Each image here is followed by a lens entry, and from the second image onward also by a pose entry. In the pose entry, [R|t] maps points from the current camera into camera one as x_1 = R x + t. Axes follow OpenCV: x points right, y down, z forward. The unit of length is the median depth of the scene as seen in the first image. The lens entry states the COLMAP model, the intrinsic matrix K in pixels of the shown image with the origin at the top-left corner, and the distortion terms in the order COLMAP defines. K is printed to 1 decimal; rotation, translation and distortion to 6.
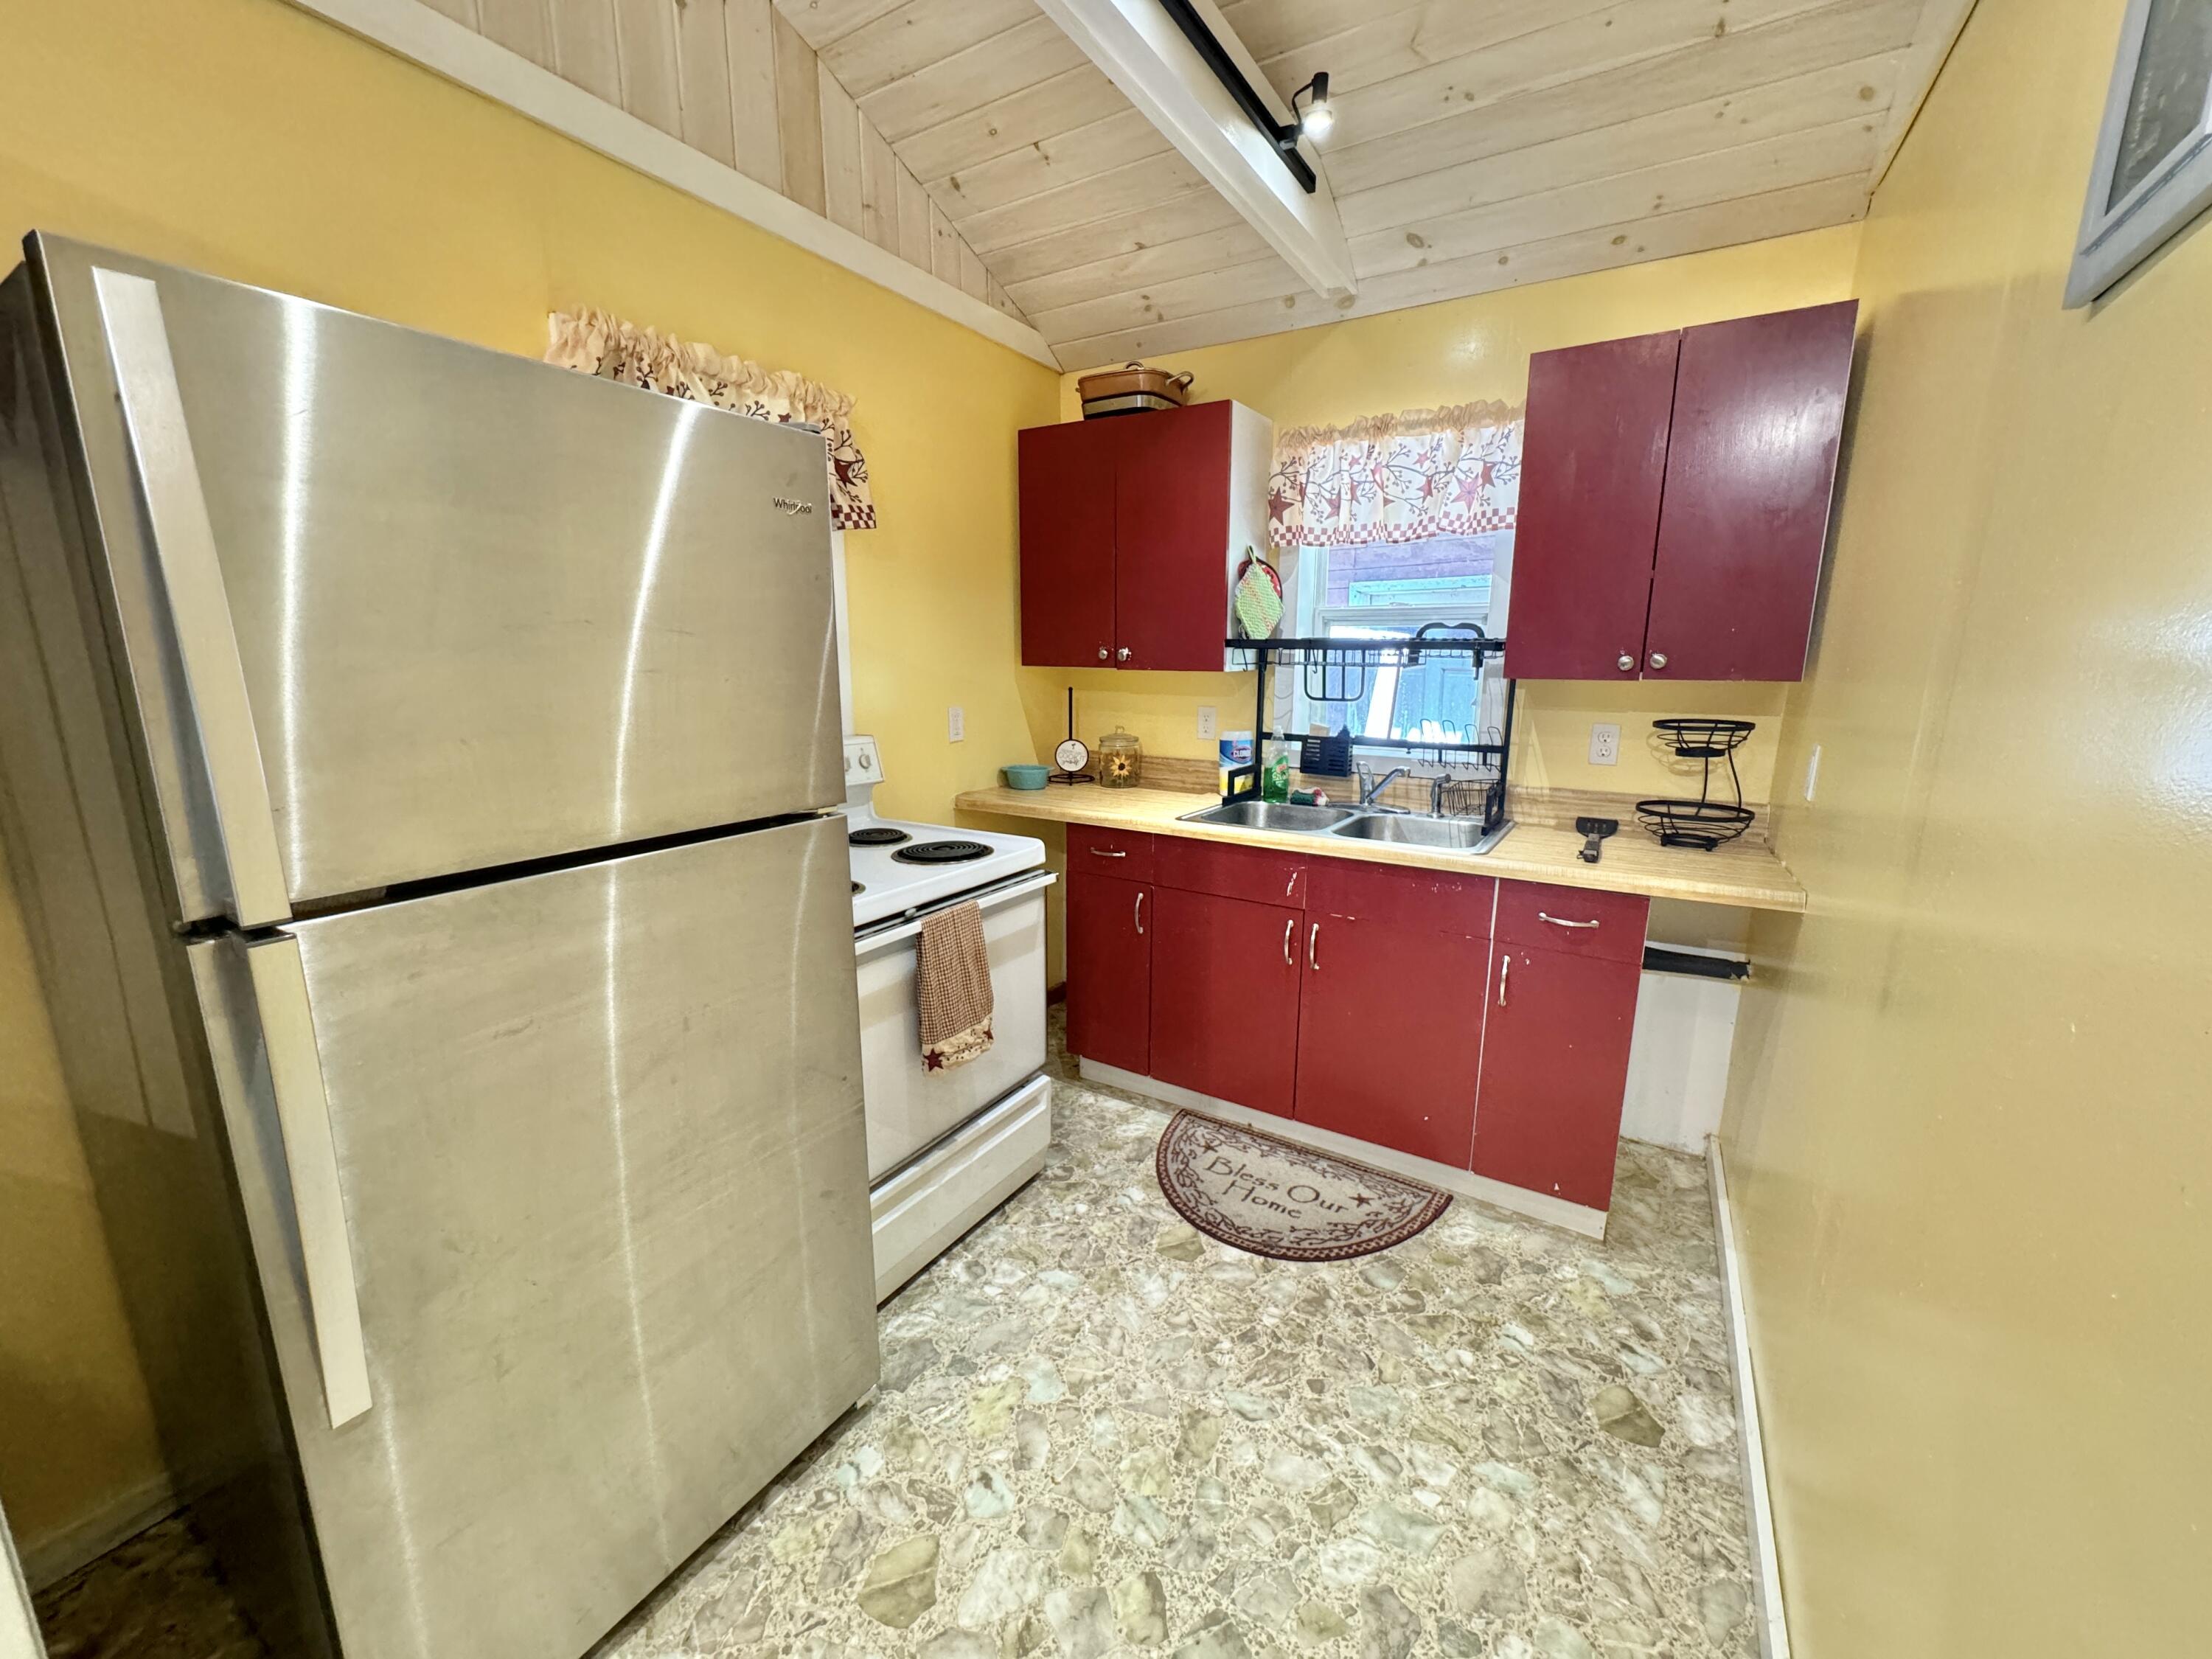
lens RADIAL K [[882.8, 0, 1108.5], [0, 882.8, 832.3], [0, 0, 1]] dist [-0.000930, -0.000324]
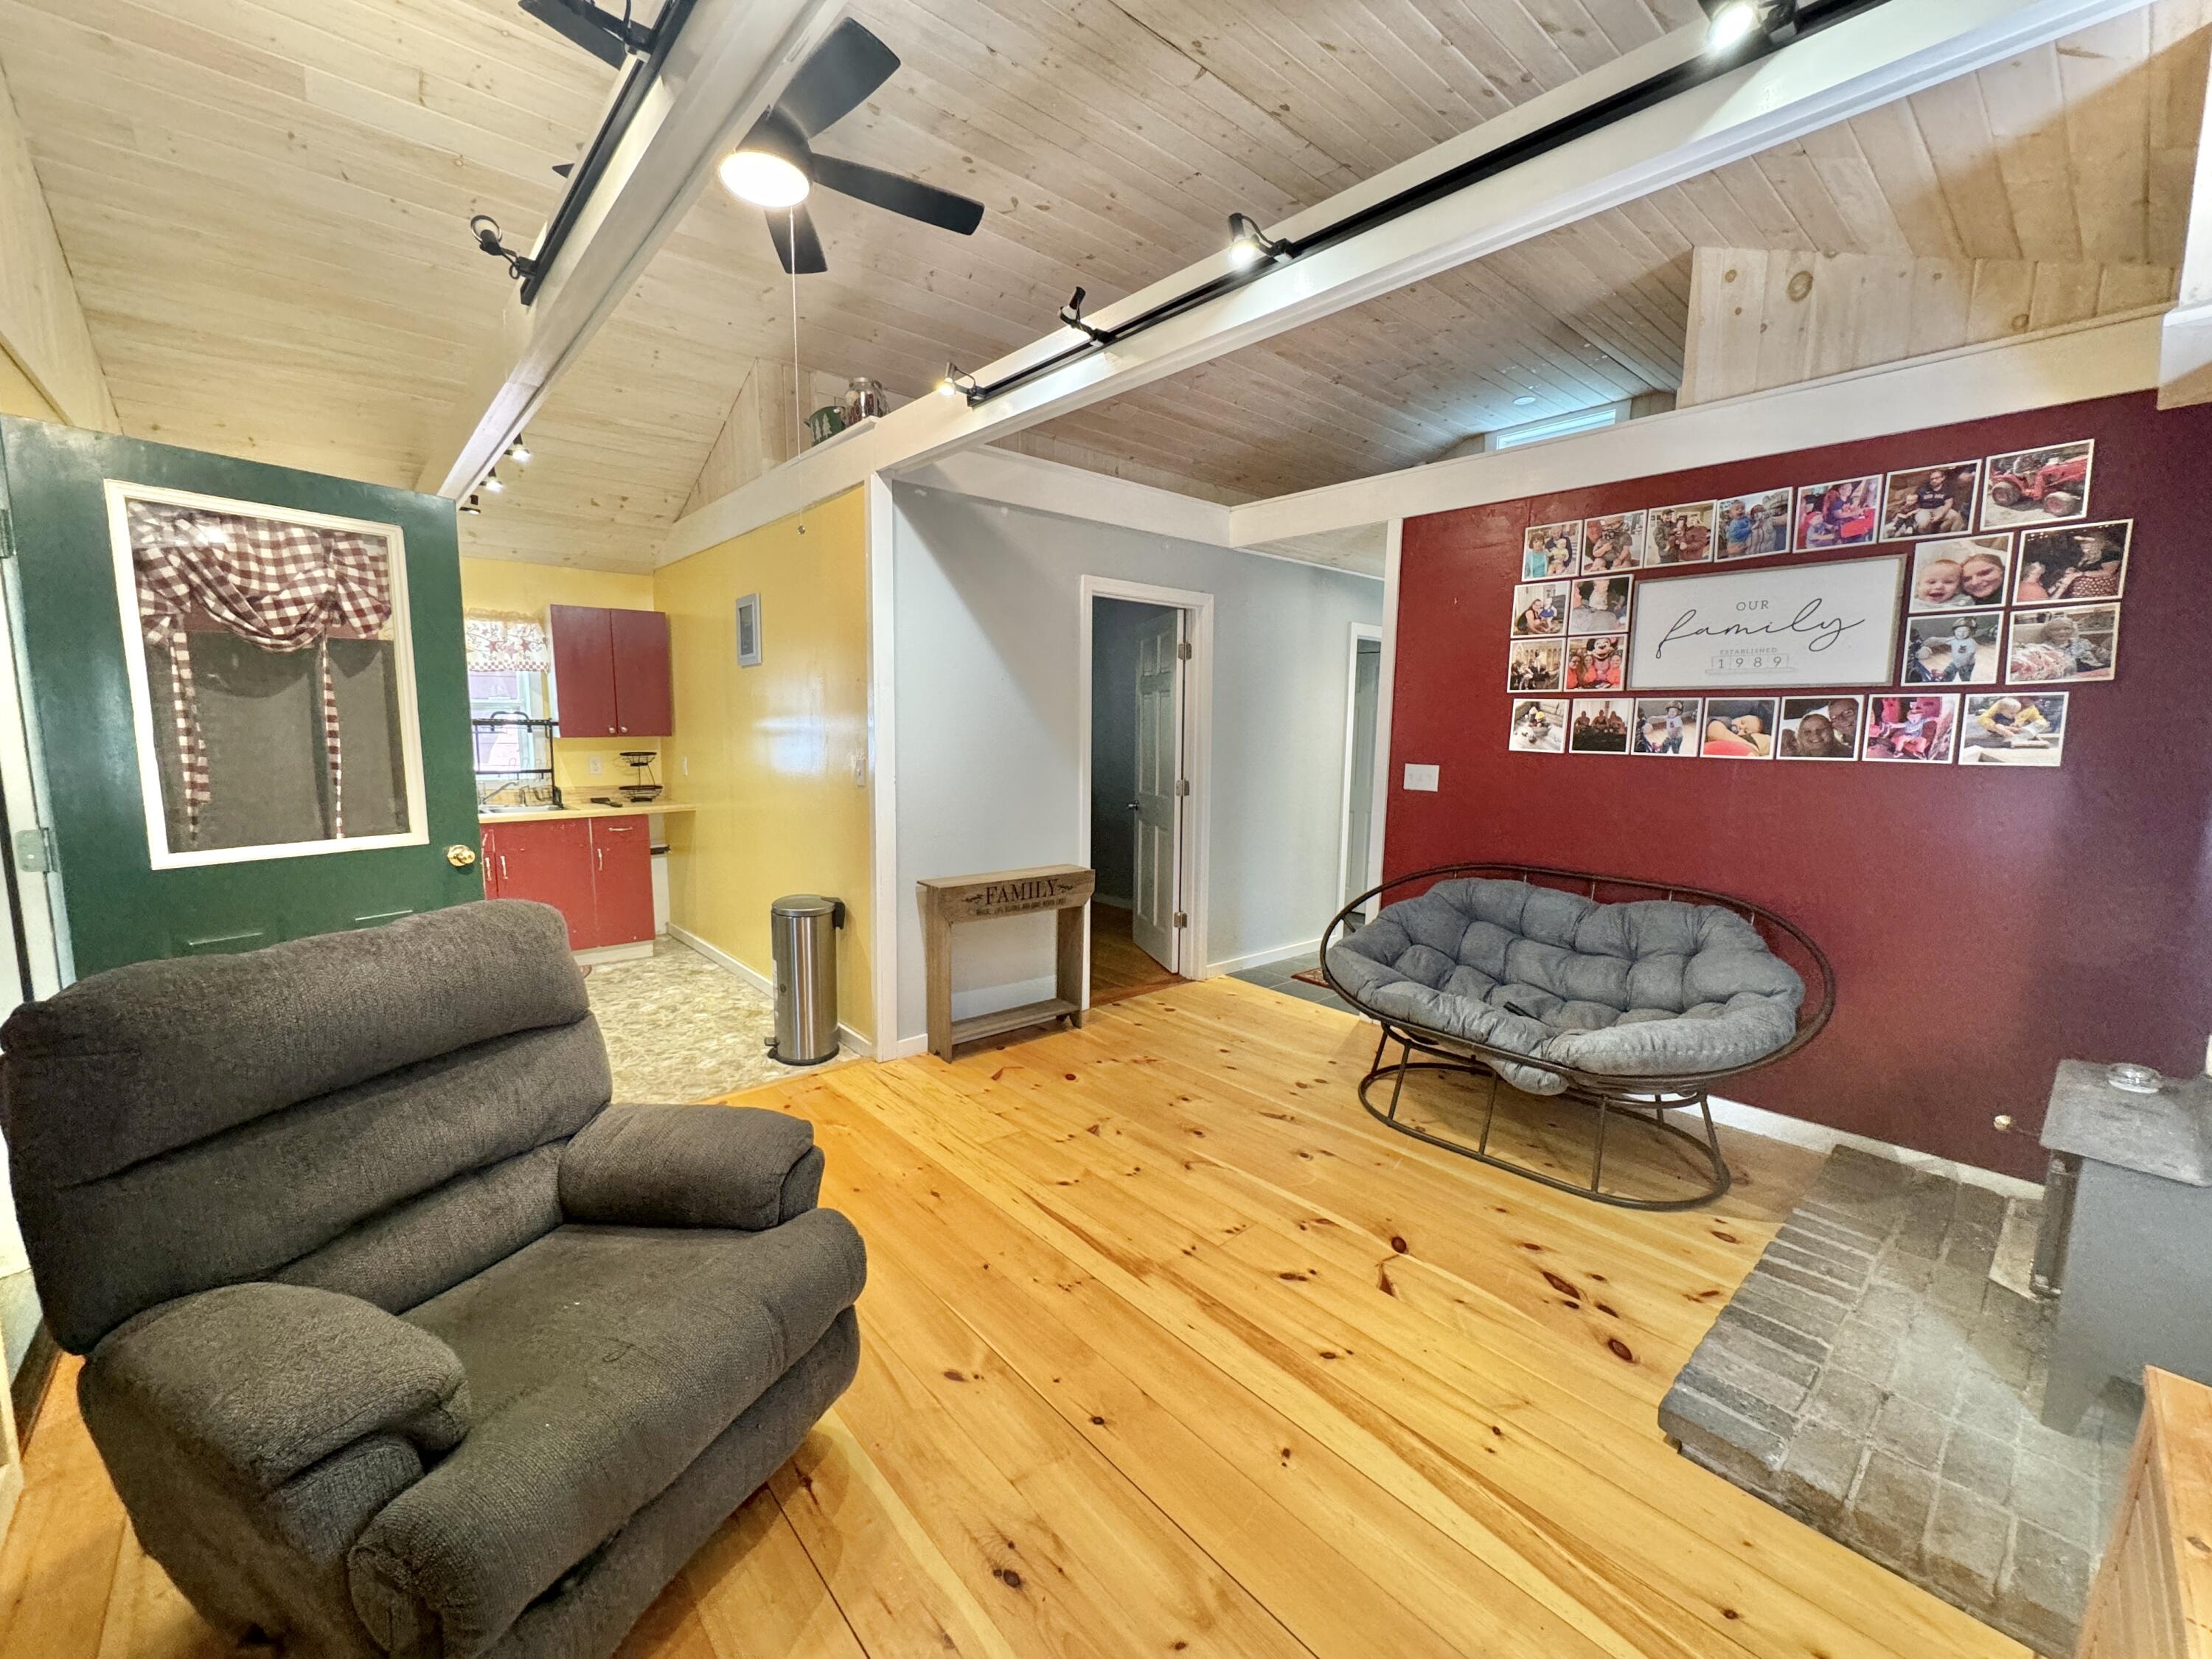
lens RADIAL K [[882.8, 0, 1108.5], [0, 882.8, 832.3], [0, 0, 1]] dist [-0.000930, -0.000324]
pose [[0.300884, -0.120928, 0.945963, -1.327042], [0.184182, 0.980621, 0.066775, 0.176832], [-0.935706, 0.154138, 0.317326, -1.024606]]
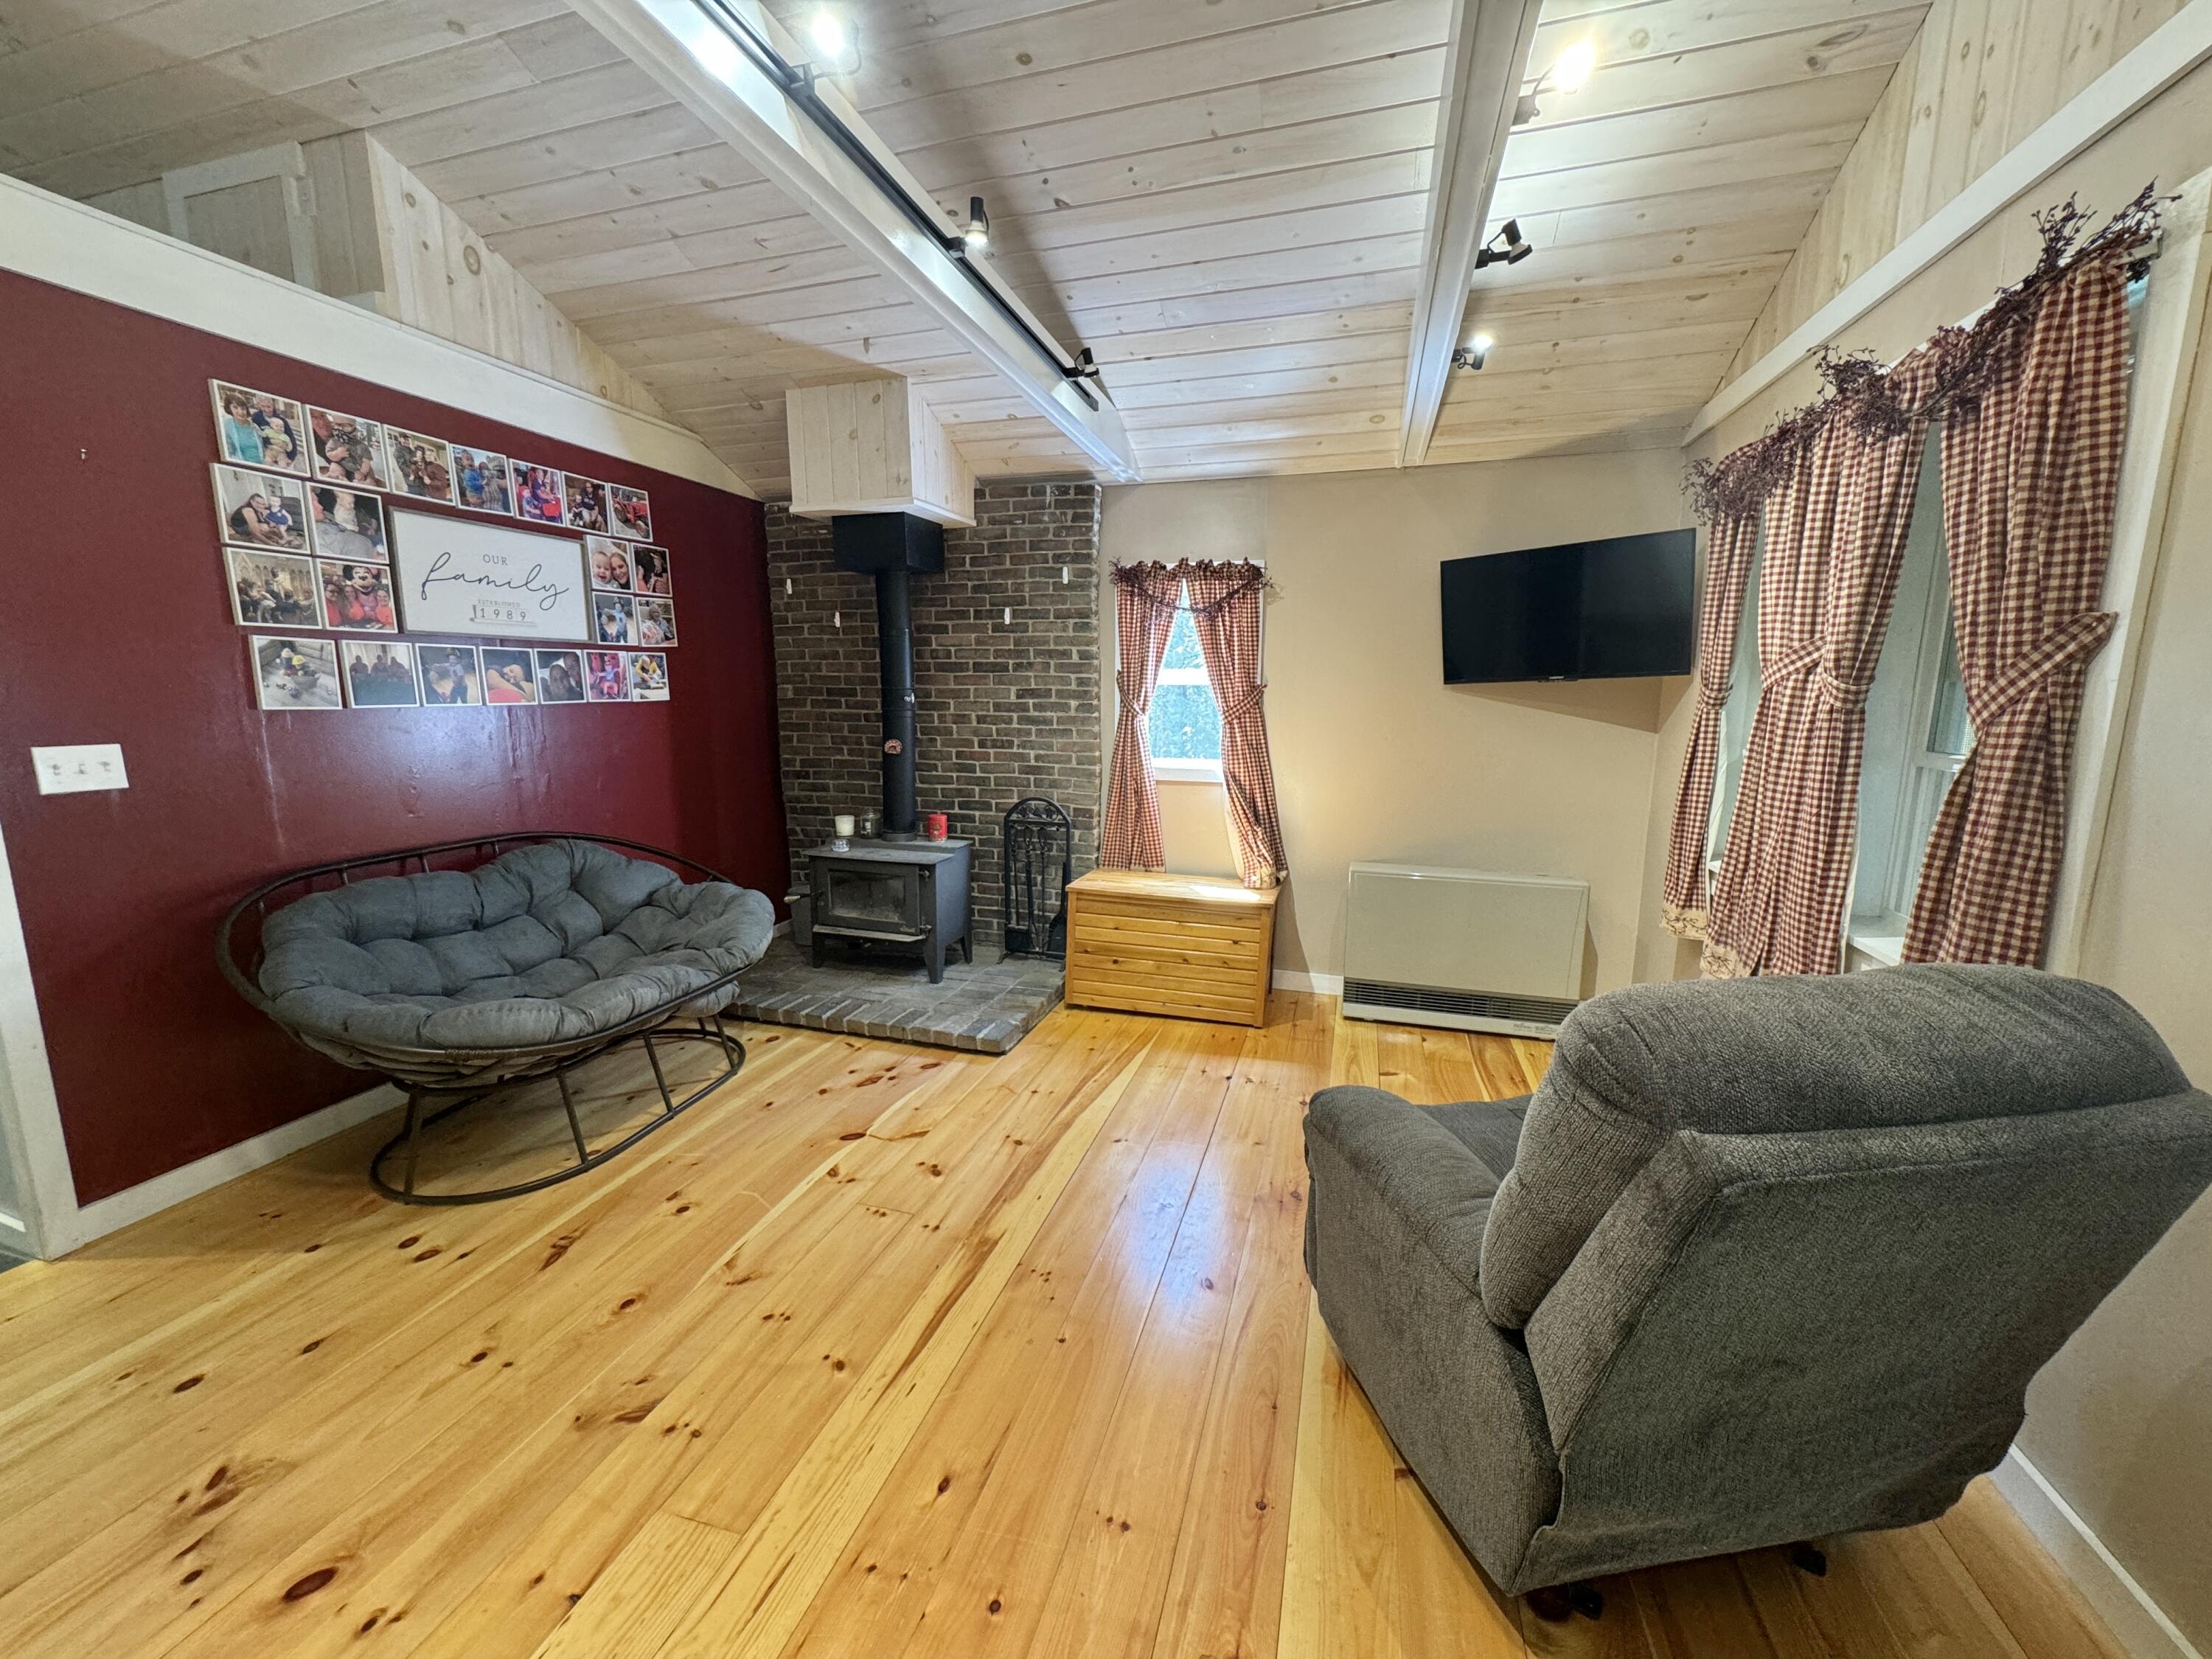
lens RADIAL K [[882.8, 0, 1108.5], [0, 882.8, 832.3], [0, 0, 1]] dist [-0.000930, -0.000324]
pose [[-0.968739, 0.030912, -0.246148, -0.299758], [-0.060318, 0.933084, 0.354564, -0.048457], [0.240637, 0.358327, -0.902051, 0.125606]]
